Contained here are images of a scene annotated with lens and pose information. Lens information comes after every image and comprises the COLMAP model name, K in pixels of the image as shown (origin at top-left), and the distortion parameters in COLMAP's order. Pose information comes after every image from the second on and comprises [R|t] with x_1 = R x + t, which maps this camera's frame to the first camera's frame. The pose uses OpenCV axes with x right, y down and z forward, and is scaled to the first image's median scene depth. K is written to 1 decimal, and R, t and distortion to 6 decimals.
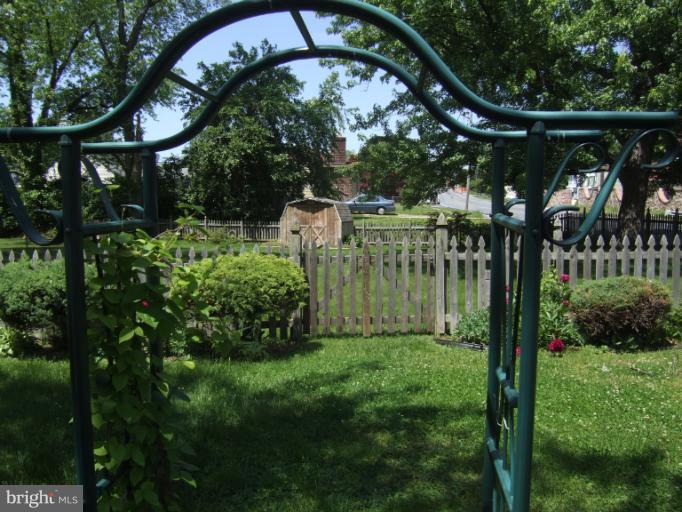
lens RADIAL K [[651.9, 0, 341.0], [0, 651.9, 256.0], [0, 0, 1]] dist [-0.150537, 0.116634]
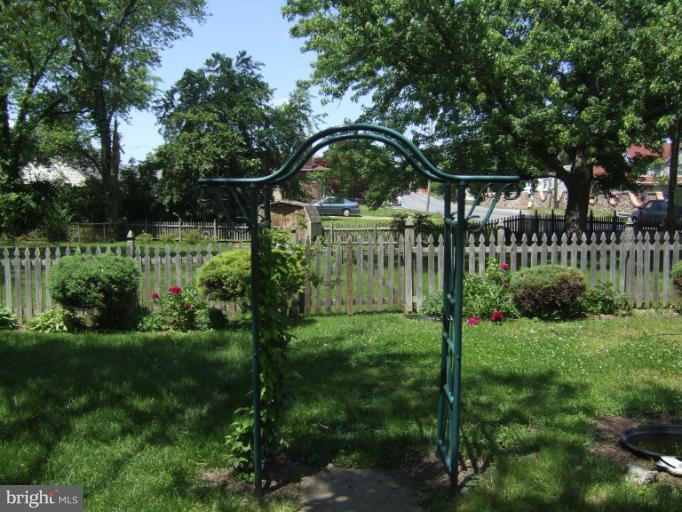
lens RADIAL K [[652.3, 0, 358.1], [0, 652.3, 257.3], [0, 0, 1]] dist [-0.121704, -0.008204]
pose [[0.996421, -0.004932, 0.084387, -0.031506], [0.004960, 0.999988, -0.000122, 0.008554], [-0.084386, 0.000540, 0.996433, -0.154204]]
